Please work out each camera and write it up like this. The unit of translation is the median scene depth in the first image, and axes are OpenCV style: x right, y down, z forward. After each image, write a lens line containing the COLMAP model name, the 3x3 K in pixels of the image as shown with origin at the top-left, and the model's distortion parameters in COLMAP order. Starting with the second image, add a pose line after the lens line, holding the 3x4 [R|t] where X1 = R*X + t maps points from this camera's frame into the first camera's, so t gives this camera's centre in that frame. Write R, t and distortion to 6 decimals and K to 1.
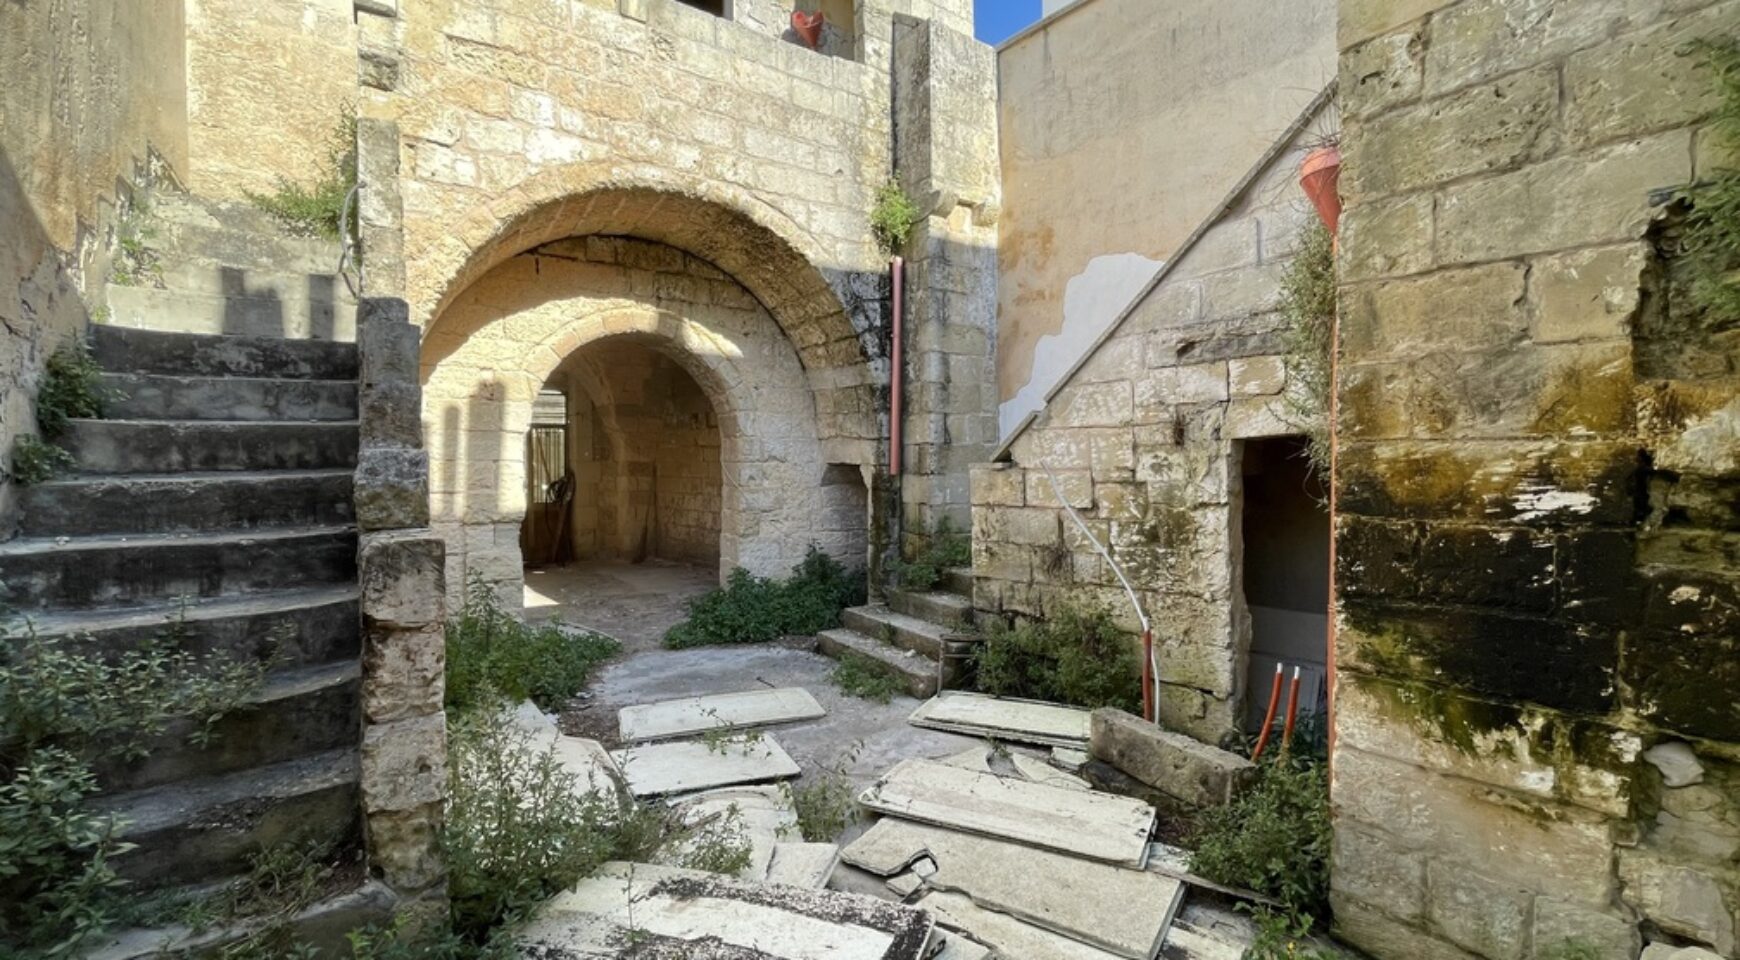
lens RADIAL K [[707.9, 0, 874.0], [0, 707.9, 479.0], [0, 0, 1]] dist [-0.001716, -0.000210]
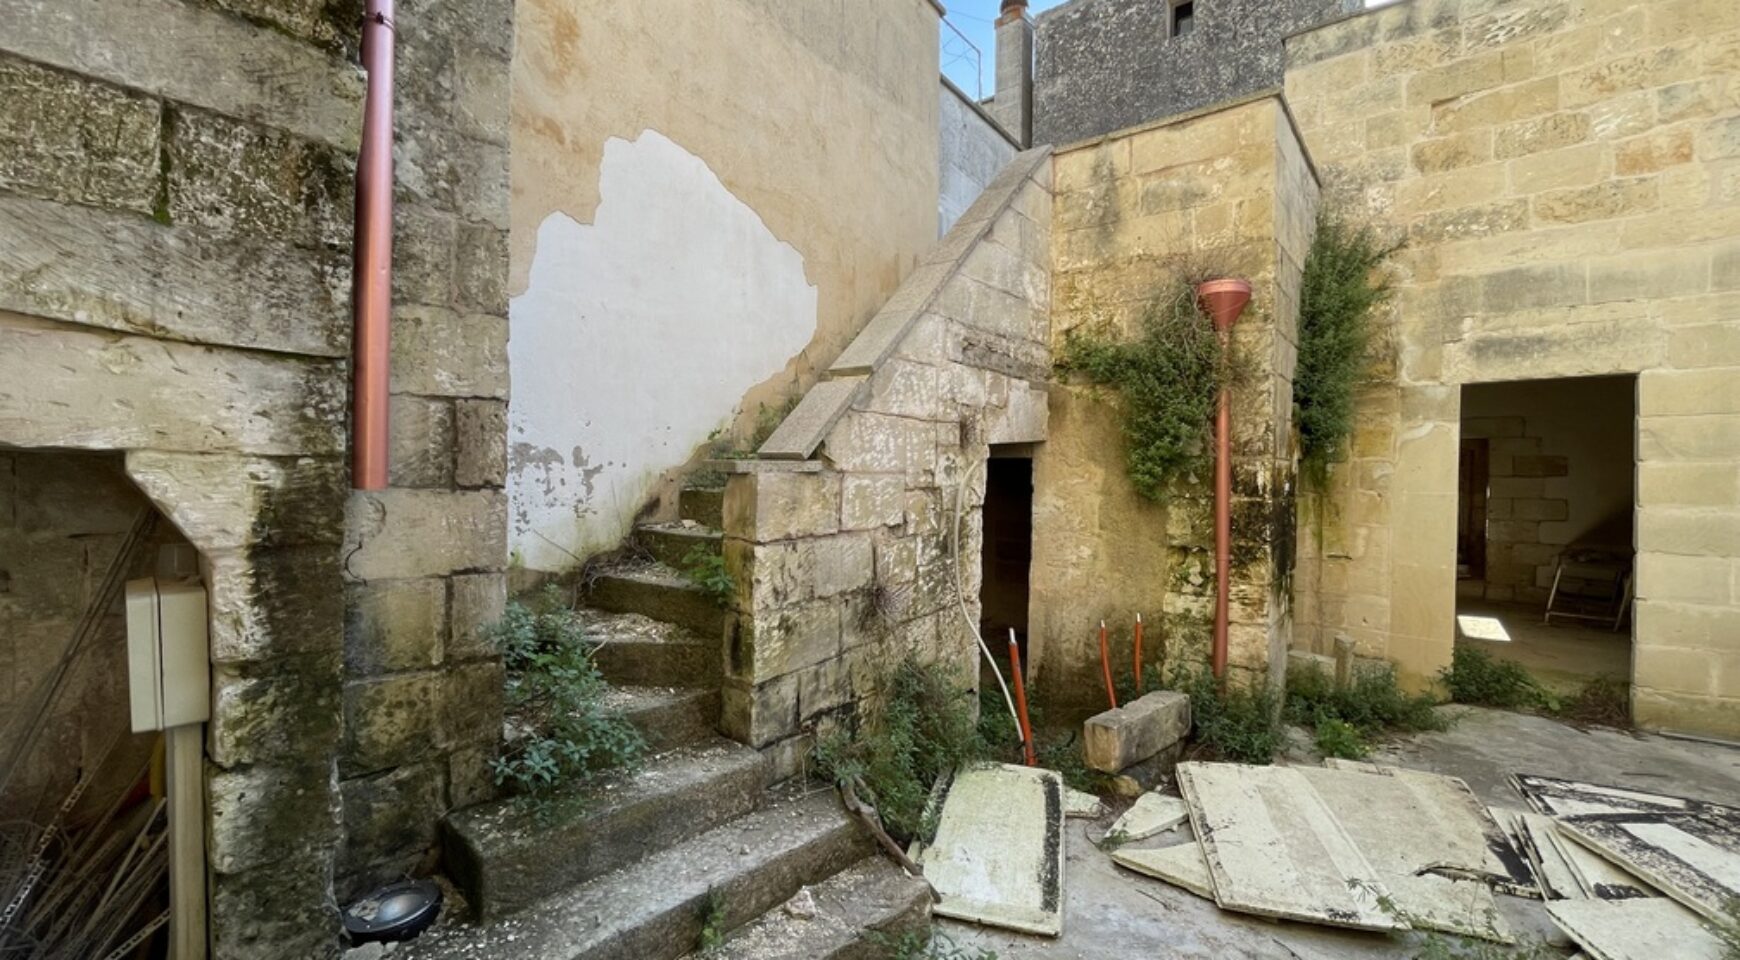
lens RADIAL K [[707.9, 0, 871.6], [0, 707.9, 480.3], [0, 0, 1]] dist [-0.001716, -0.000210]
pose [[-0.227150, -0.013436, 0.973767, -0.384746], [0.011025, 0.999805, 0.016367, -0.016406], [-0.973797, 0.014453, -0.226958, 1.089287]]
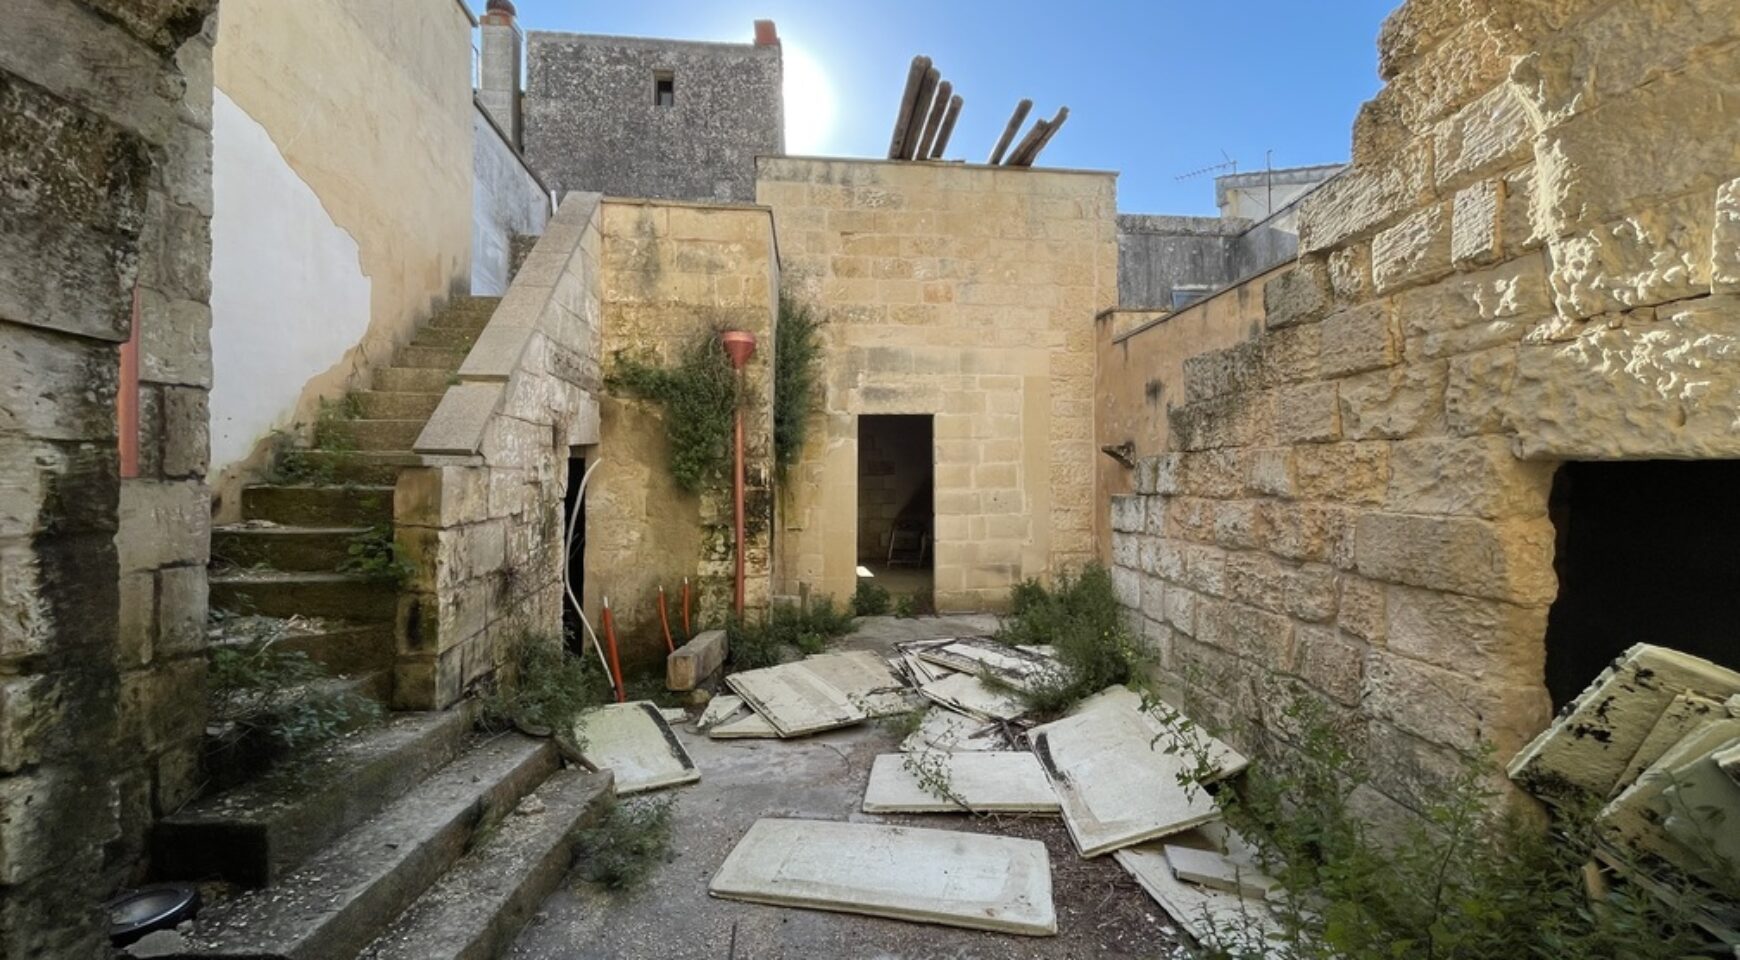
lens RADIAL K [[707.9, 0, 872.0], [0, 707.9, 477.9], [0, 0, 1]] dist [-0.001716, -0.000210]
pose [[-0.841317, 0.001250, 0.540540, -0.478015], [0.011167, 0.999824, 0.015070, -0.009240], [-0.540427, 0.018715, -0.841183, 1.355885]]
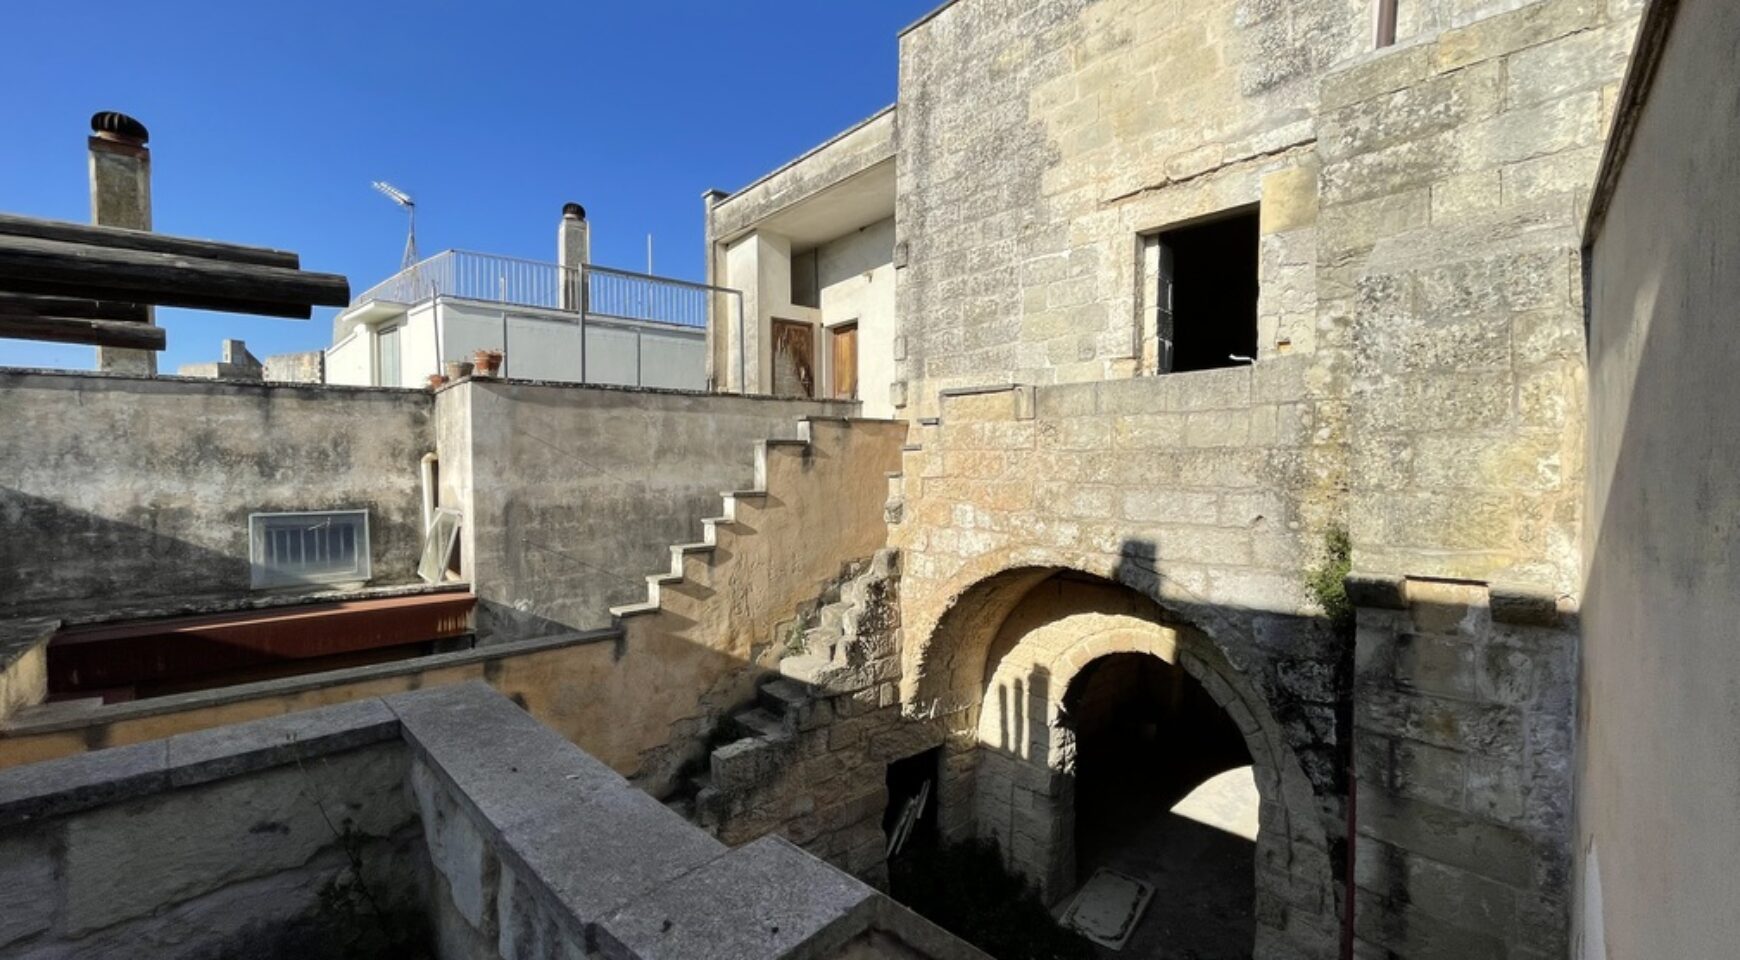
lens RADIAL K [[707.9, 0, 869.7], [0, 707.9, 475.5], [0, 0, 1]] dist [-0.001716, -0.000210]
pose [[0.118158, 0.026519, -0.992641, 0.735073], [-0.025008, 0.999406, 0.023723, -0.582239], [0.992680, 0.022021, 0.118751, 0.627920]]
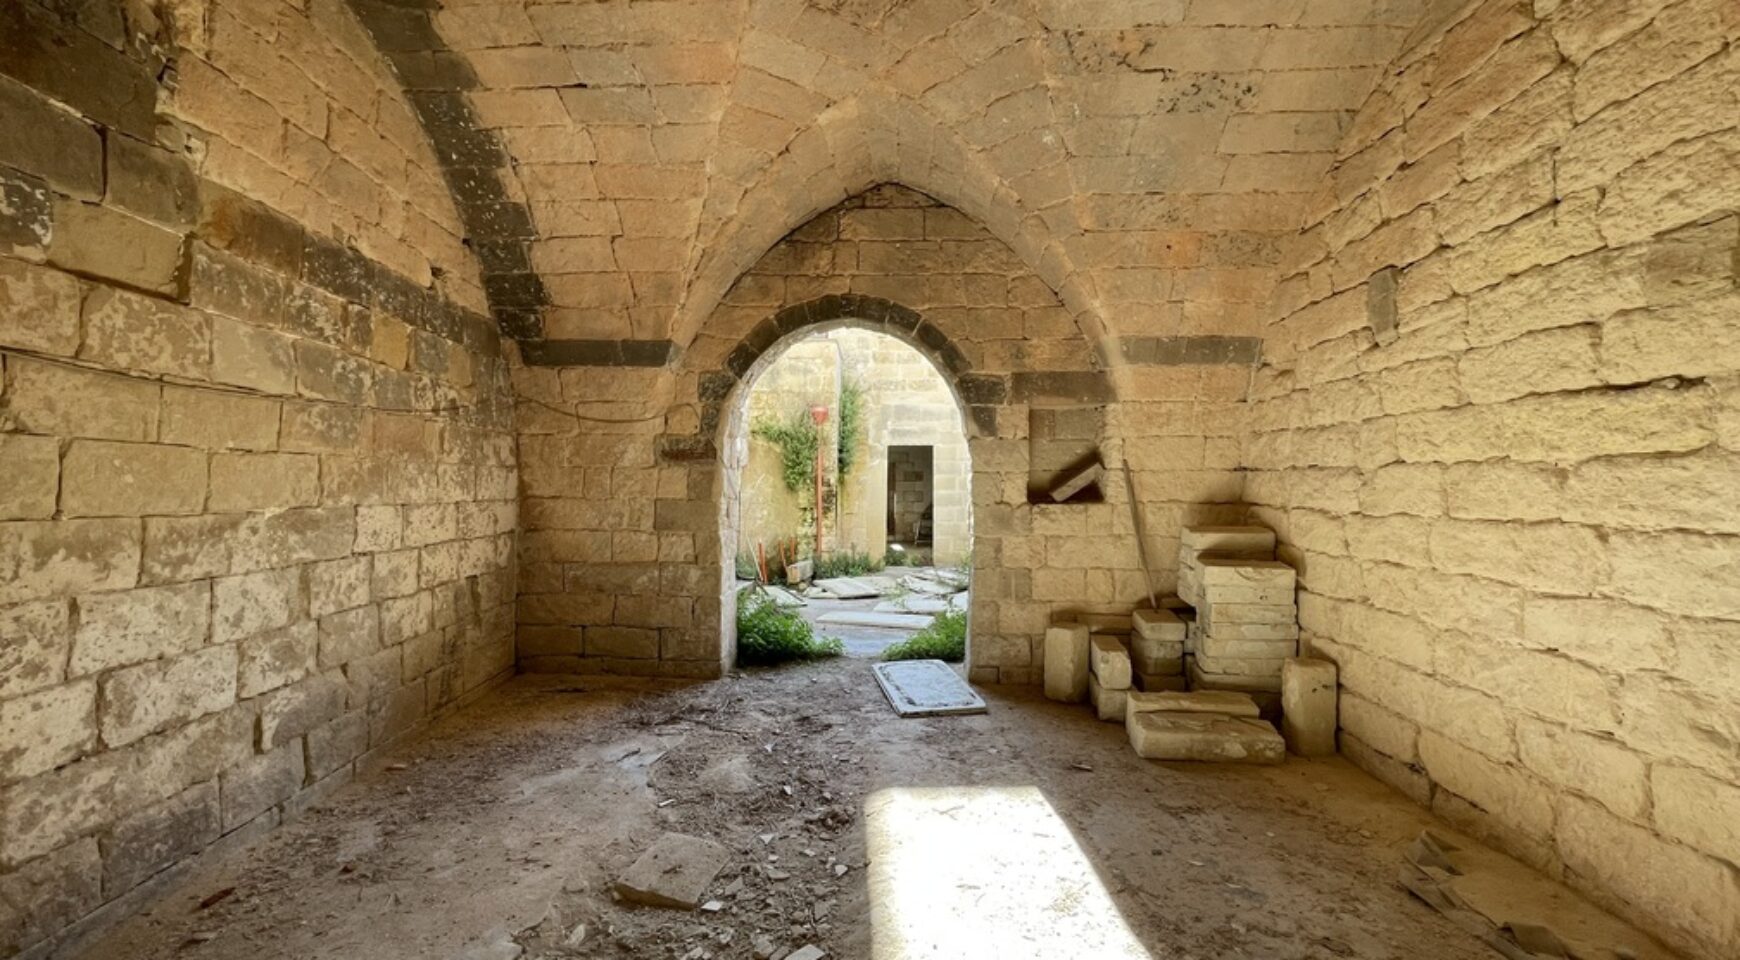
lens RADIAL K [[707.9, 0, 866.6], [0, 707.9, 476.0], [0, 0, 1]] dist [-0.001716, -0.000210]
pose [[-0.787906, -0.000610, 0.615796, -1.135477], [0.003731, 0.999976, 0.005764, -0.027831], [-0.615785, 0.006839, -0.787885, 2.137417]]
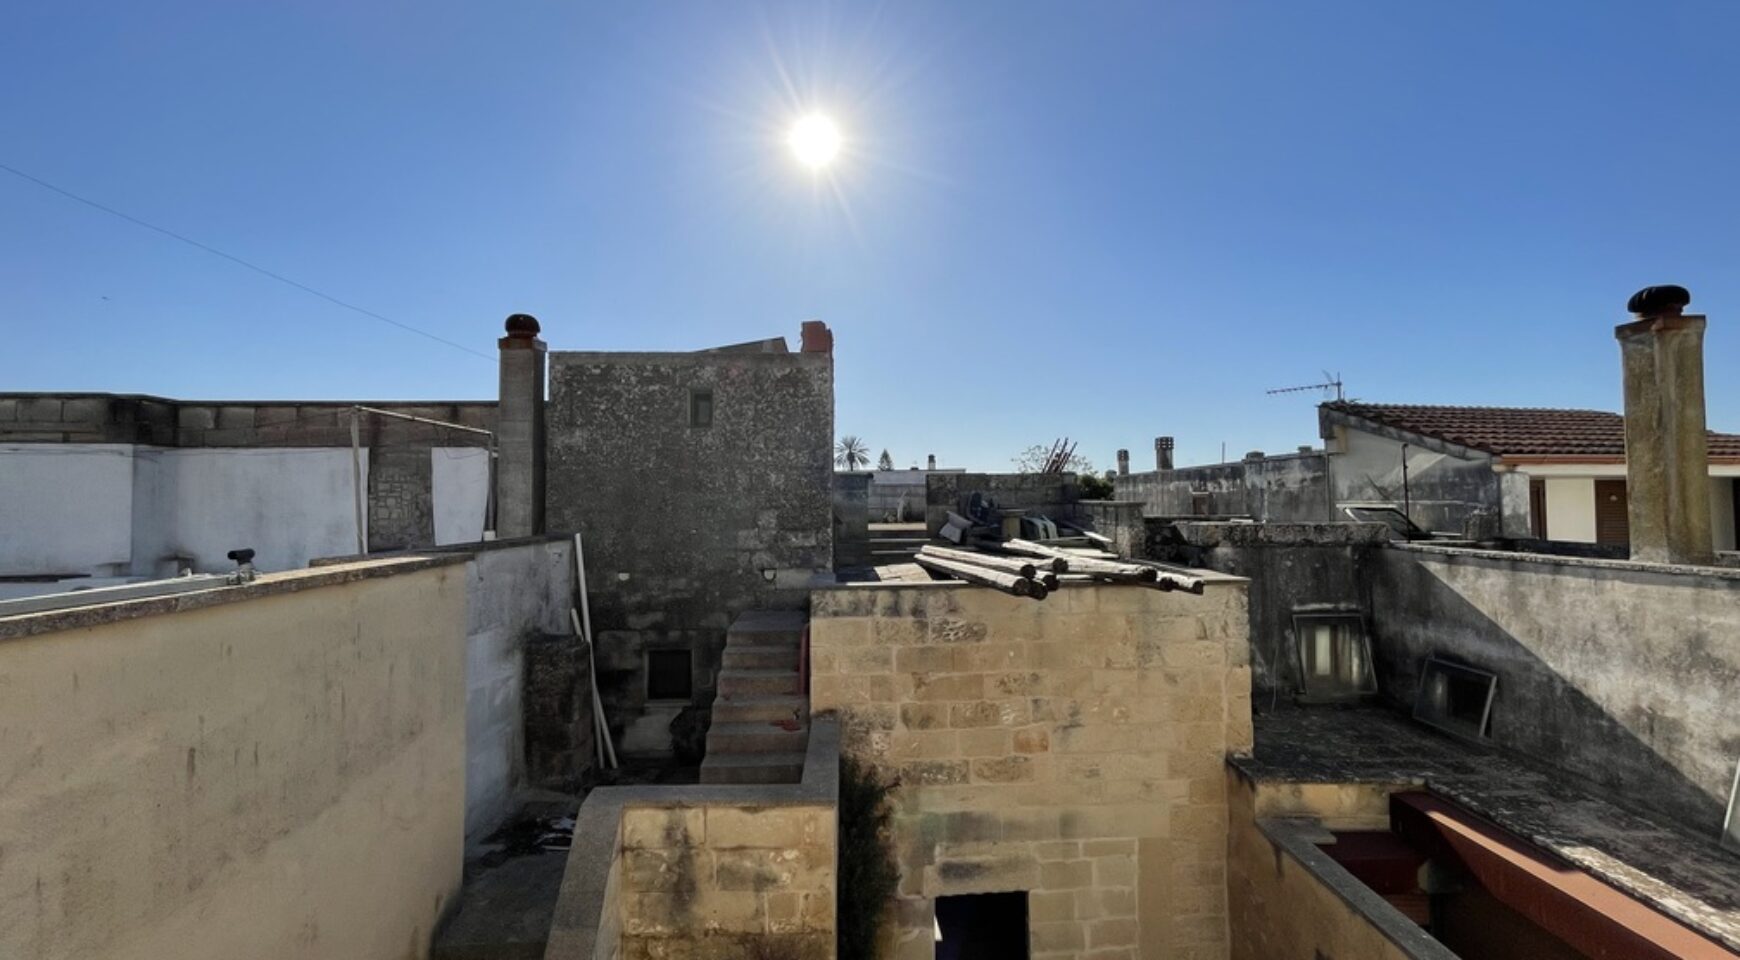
lens RADIAL K [[707.9, 0, 872.0], [0, 707.9, 479.3], [0, 0, 1]] dist [-0.001716, -0.000210]
pose [[-0.811944, 0.027944, 0.583066, -0.285235], [0.020986, 0.999605, -0.018684, -0.837374], [-0.583358, -0.002935, -0.812210, 1.166520]]
